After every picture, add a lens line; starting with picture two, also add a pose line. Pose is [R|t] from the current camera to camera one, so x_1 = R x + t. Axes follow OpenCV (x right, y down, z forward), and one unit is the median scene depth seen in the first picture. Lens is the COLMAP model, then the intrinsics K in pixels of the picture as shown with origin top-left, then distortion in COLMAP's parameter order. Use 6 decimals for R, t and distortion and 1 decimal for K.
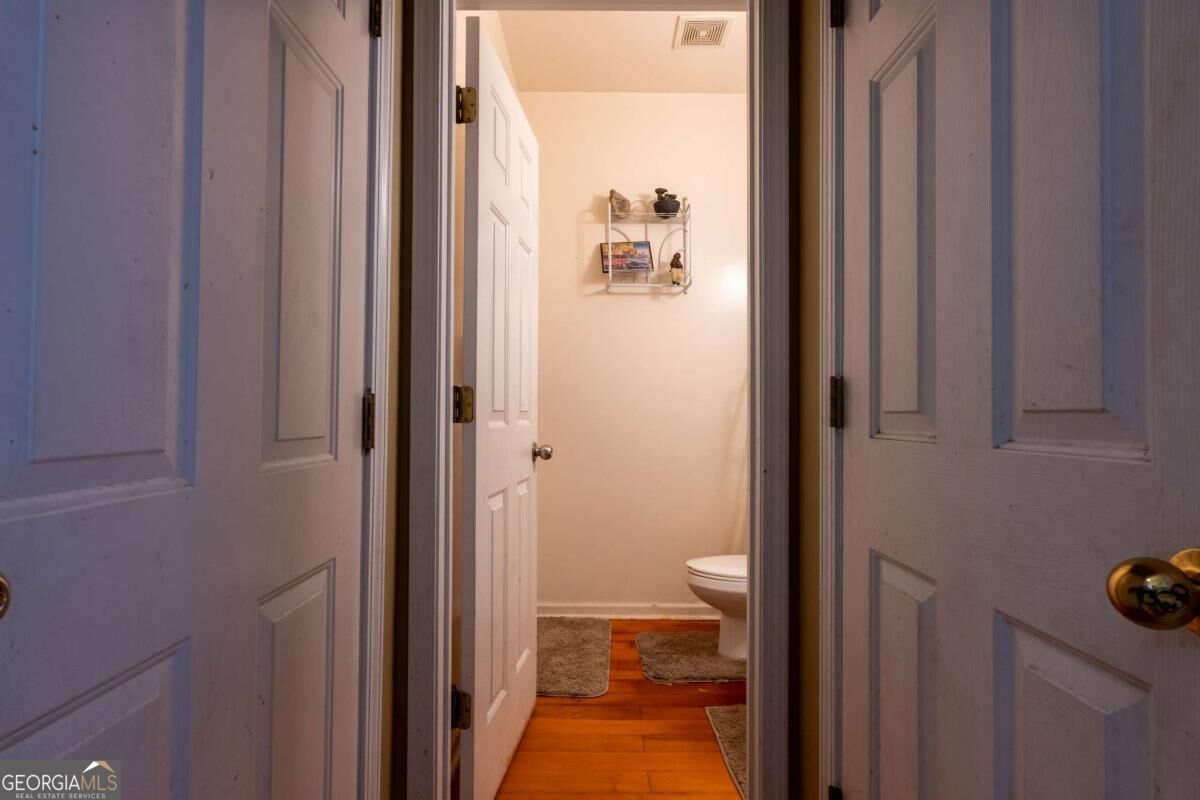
lens RADIAL K [[604.1, 0, 598.8], [0, 604.1, 401.9], [0, 0, 1]] dist [0.000944, -0.000685]
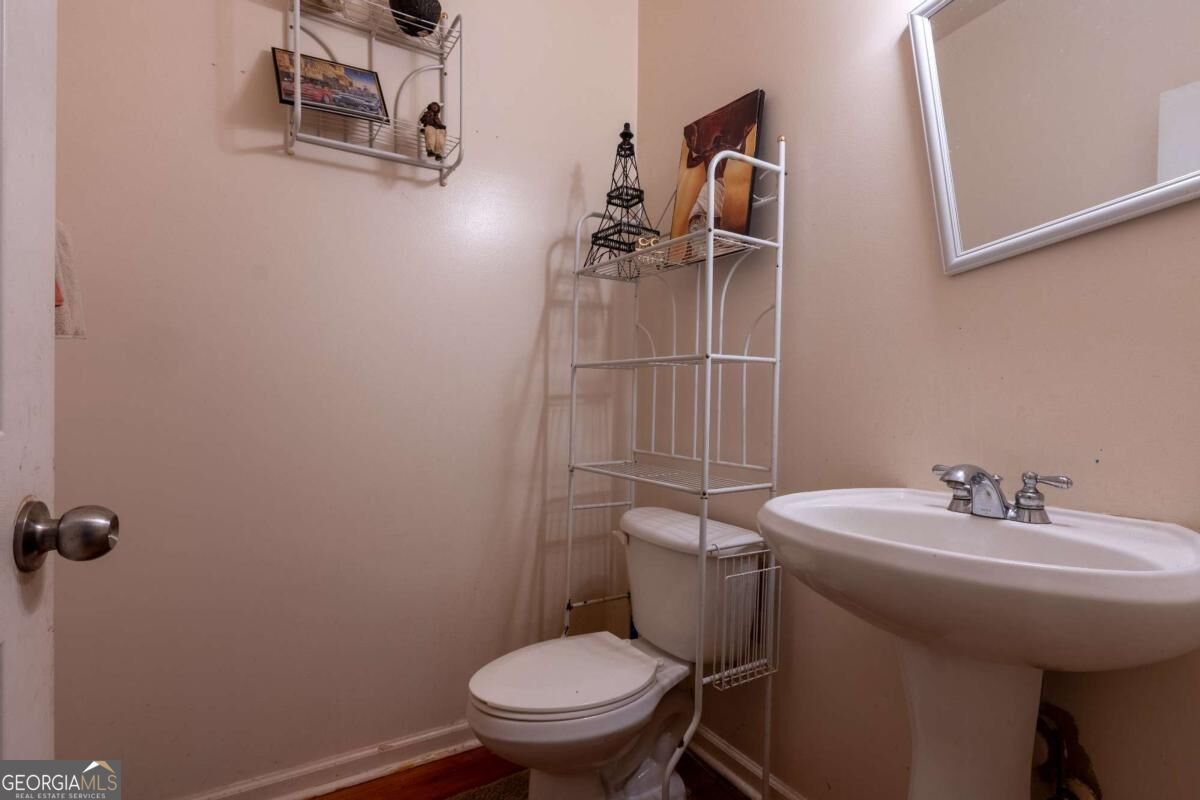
lens RADIAL K [[604.1, 0, 599.2], [0, 604.1, 403.8], [0, 0, 1]] dist [0.000944, -0.000685]
pose [[0.861495, 0.002324, 0.507760, -0.017588], [-0.018010, 0.999500, 0.025982, 0.008704], [-0.507446, -0.031529, 0.861107, 0.437929]]
